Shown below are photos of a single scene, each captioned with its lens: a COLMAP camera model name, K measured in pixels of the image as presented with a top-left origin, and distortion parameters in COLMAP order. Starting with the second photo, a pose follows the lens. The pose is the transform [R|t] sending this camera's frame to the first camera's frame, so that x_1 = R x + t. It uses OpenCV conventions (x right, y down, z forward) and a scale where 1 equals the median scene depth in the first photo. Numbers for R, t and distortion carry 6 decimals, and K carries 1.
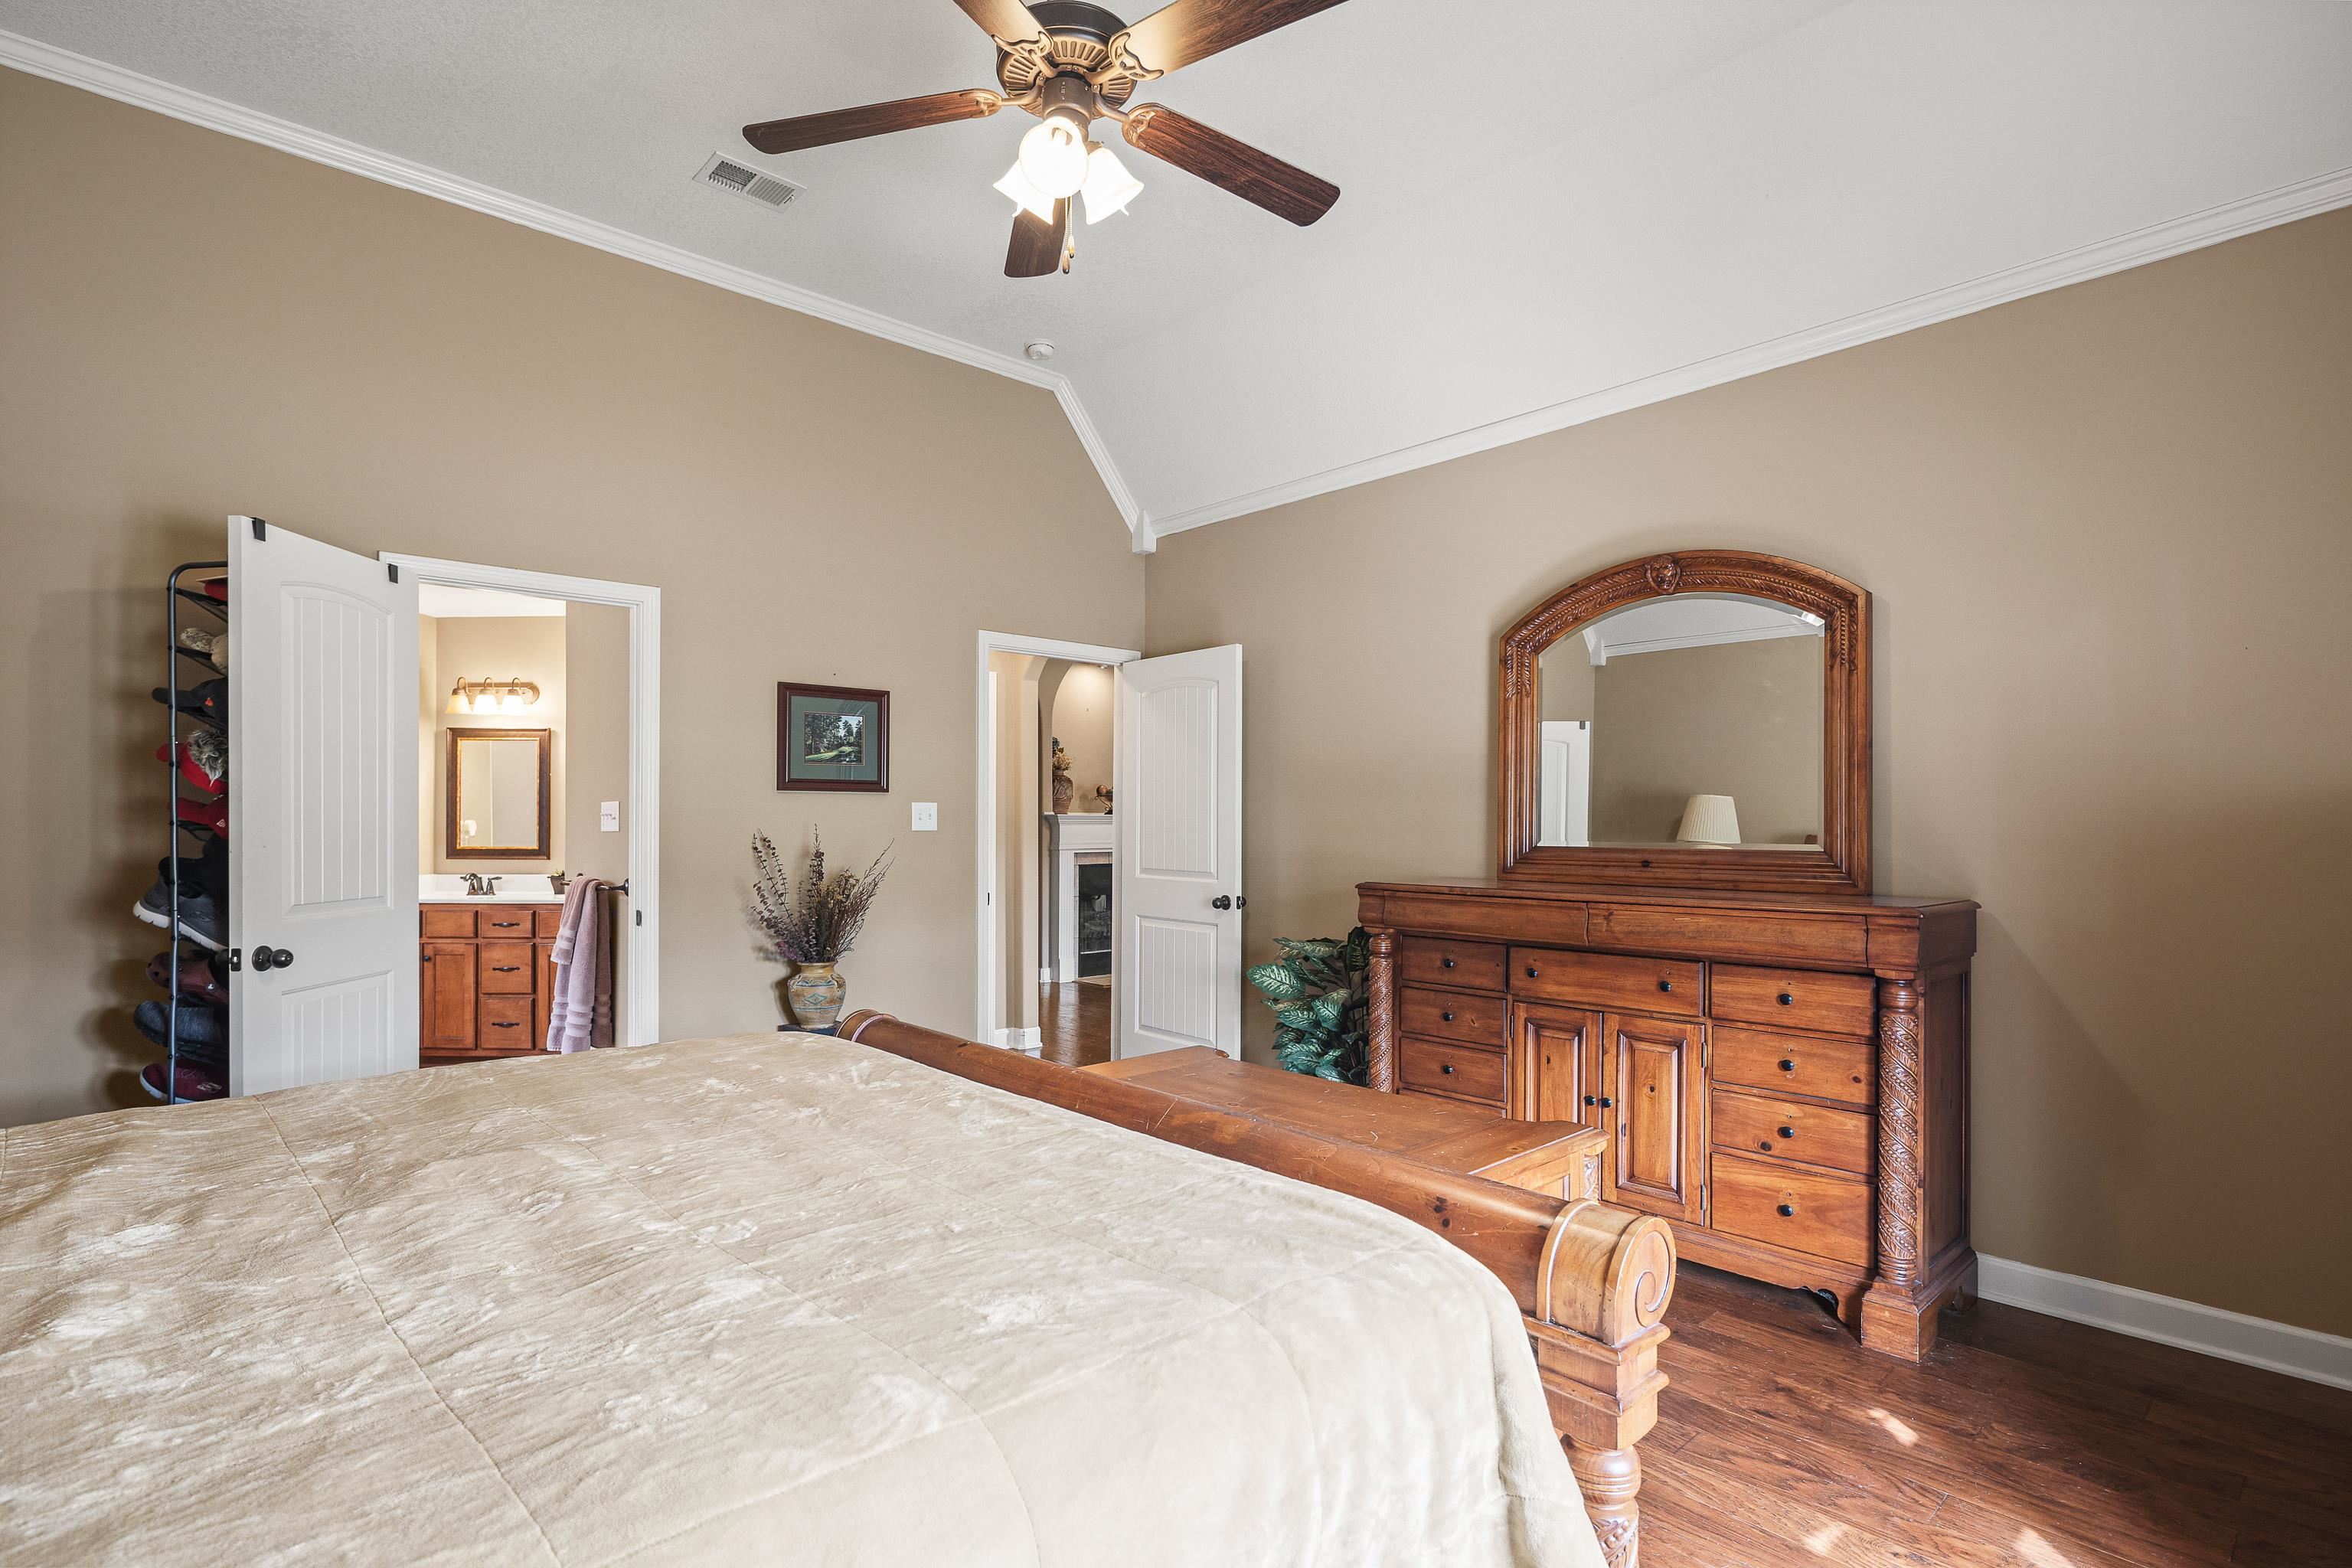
lens RADIAL K [[1155.9, 0, 1168.7], [0, 1155.9, 811.3], [0, 0, 1]] dist [0.000895, -0.000873]
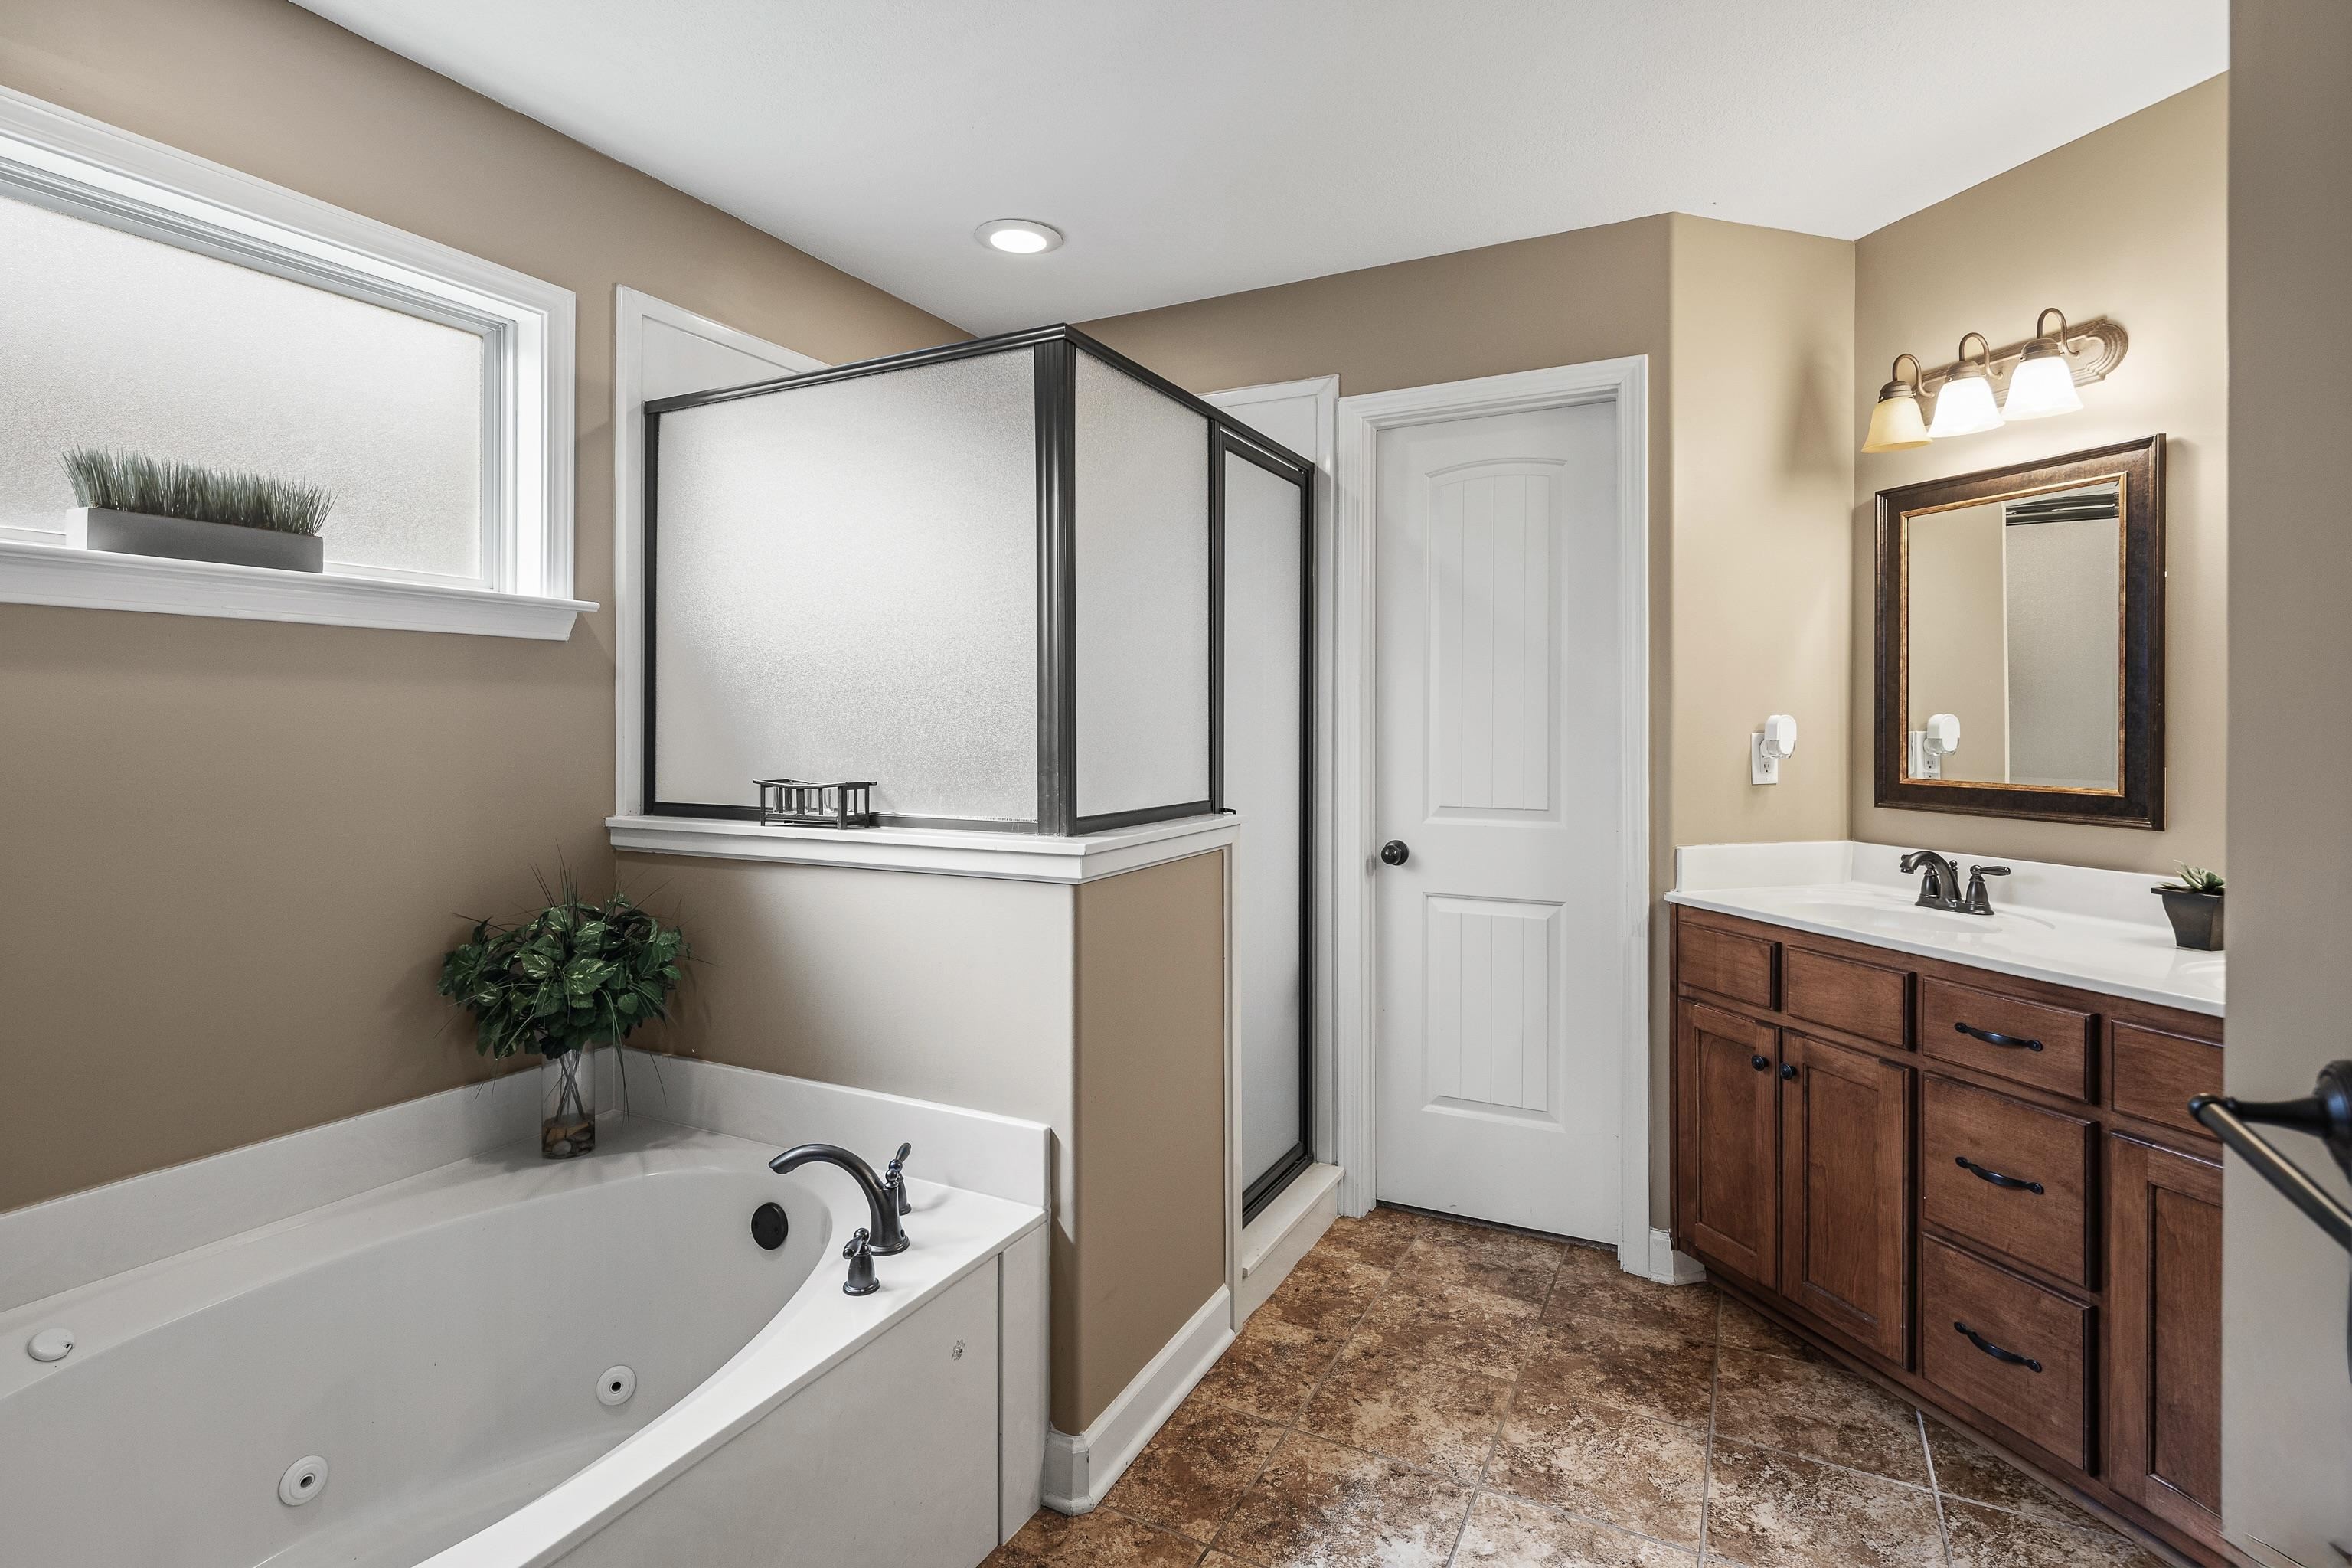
lens RADIAL K [[1127.2, 0, 1170.2], [0, 1127.2, 724.0], [0, 0, 1]] dist [-0.002180, -0.000851]
pose [[0.334091, -0.000034, -0.942541, -0.337749], [0.006778, 0.999974, 0.002366, 0.009007], [0.942516, -0.007179, 0.334083, 0.645008]]
